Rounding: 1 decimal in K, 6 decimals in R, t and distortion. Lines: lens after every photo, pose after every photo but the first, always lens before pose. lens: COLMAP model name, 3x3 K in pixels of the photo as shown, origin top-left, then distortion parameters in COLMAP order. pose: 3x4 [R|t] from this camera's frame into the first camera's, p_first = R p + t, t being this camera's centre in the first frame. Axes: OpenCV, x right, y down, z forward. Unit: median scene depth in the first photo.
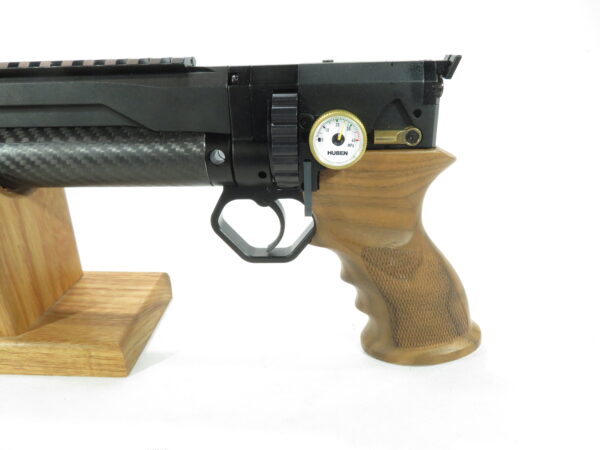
lens RADIAL K [[443.3, 0, 300.0], [0, 443.3, 225.0], [0, 0, 1]] dist [0.003347, 0.002699]
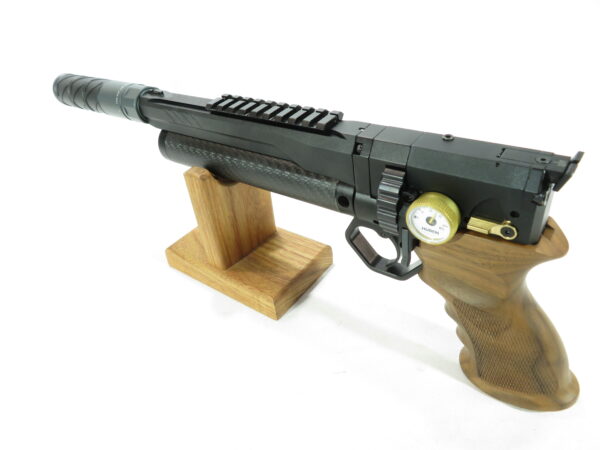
lens RADIAL K [[443.3, 0, 300.0], [0, 443.3, 225.0], [0, 0, 1]] dist [0.003347, 0.002699]
pose [[0.827289, 0.265054, -0.495317, 0.328239], [-0.130750, 0.948331, 0.289090, -0.410334], [0.546349, -0.174398, 0.819200, -0.100954]]
